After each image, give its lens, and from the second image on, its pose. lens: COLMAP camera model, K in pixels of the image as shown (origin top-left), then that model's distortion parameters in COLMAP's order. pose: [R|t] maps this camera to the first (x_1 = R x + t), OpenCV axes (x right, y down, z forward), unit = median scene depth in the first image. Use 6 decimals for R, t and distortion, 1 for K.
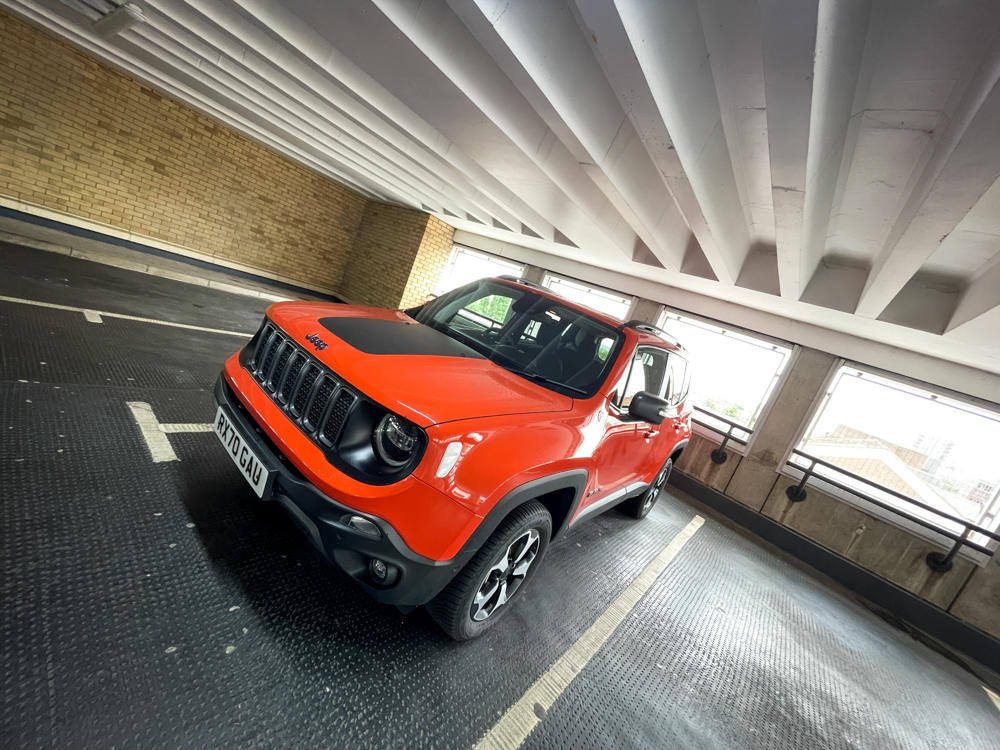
lens RADIAL K [[402.0, 0, 496.2], [0, 402.0, 373.2], [0, 0, 1]] dist [-0.001527, 0.000165]
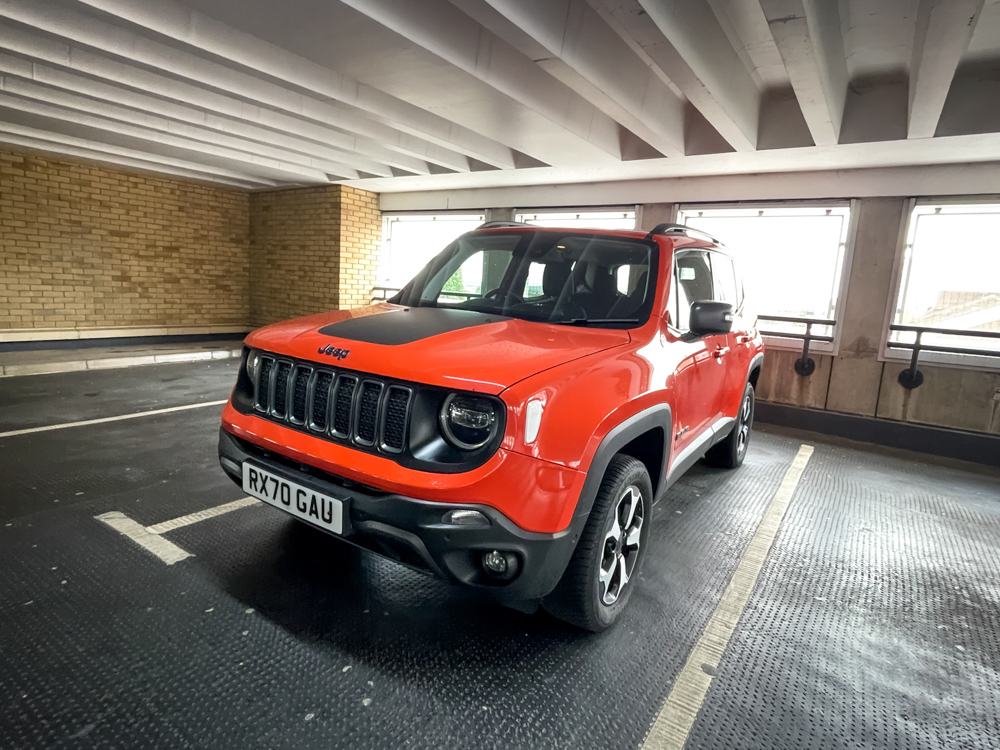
lens RADIAL K [[565.3, 0, 495.1], [0, 565.3, 374.9], [0, 0, 1]] dist [-0.000978, -0.001957]
pose [[0.948439, -0.315103, 0.034264, -0.099415], [0.314900, 0.949057, 0.011311, 0.036193], [-0.036082, 0.000062, 0.999349, -0.125622]]
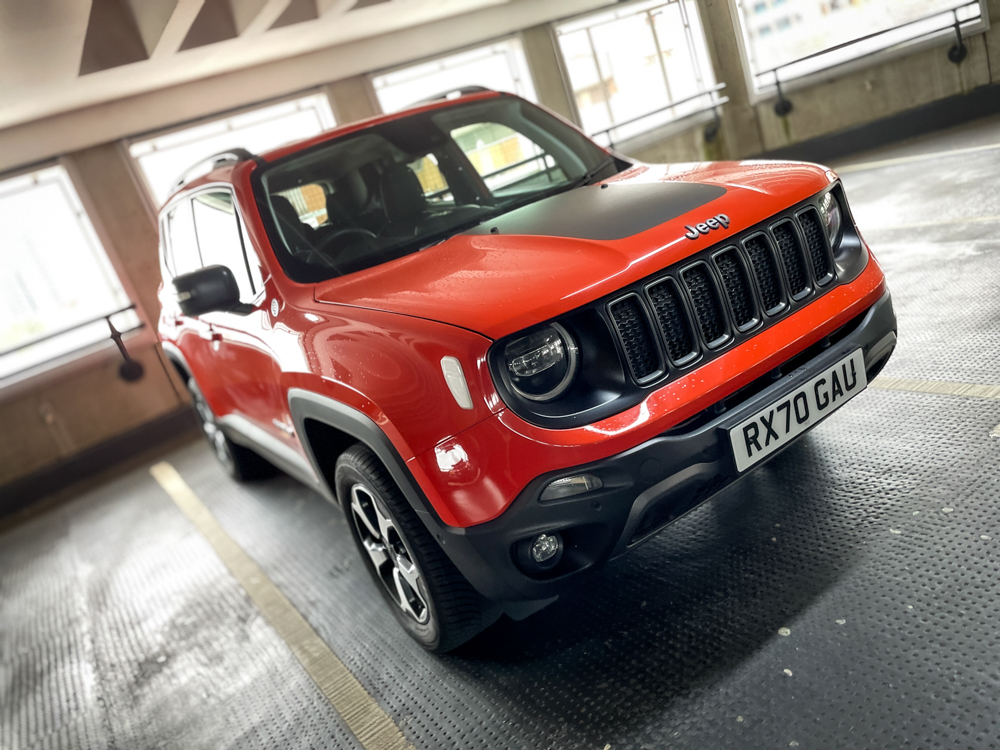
lens RADIAL K [[759.9, 0, 500.0], [0, 759.9, 375.0], [0, 0, 1]] dist [0.102606, -0.139612]
pose [[0.155642, -0.675705, 0.720554, -0.854637], [0.549086, 0.665548, 0.505519, -0.398554], [-0.821145, 0.316967, 0.474608, 0.436481]]
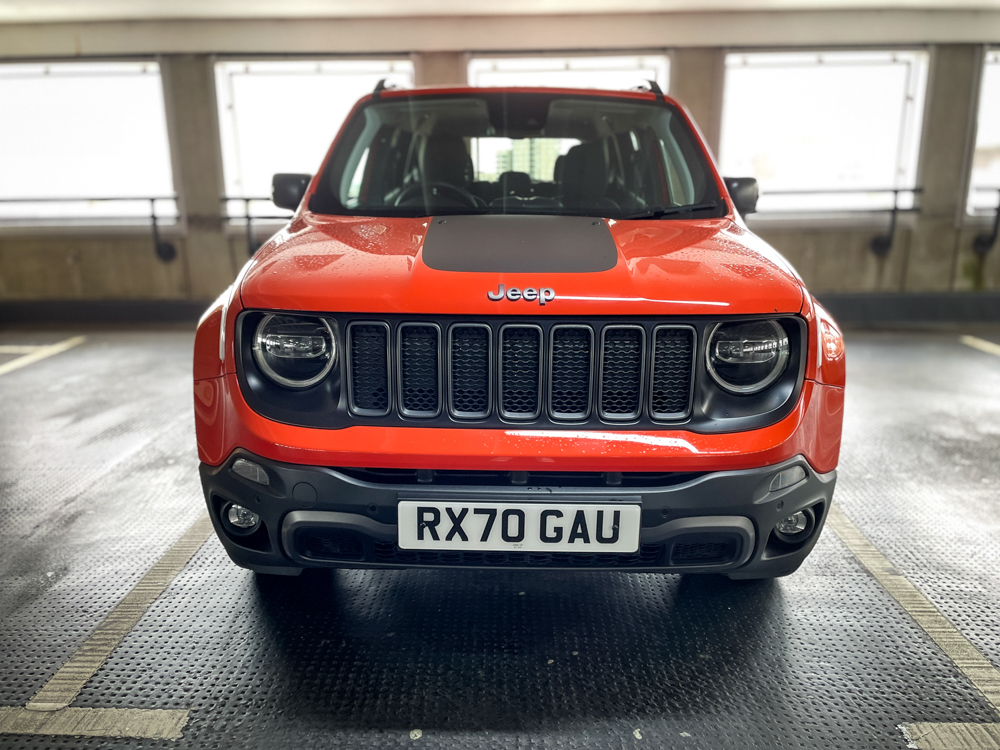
lens RADIAL K [[759.9, 0, 500.0], [0, 759.9, 375.0], [0, 0, 1]] dist [0.102606, -0.139612]
pose [[0.729523, -0.503061, 0.463385, -0.569595], [0.399811, 0.863356, 0.307843, -0.178195], [-0.554930, -0.039312, 0.830968, 0.082193]]
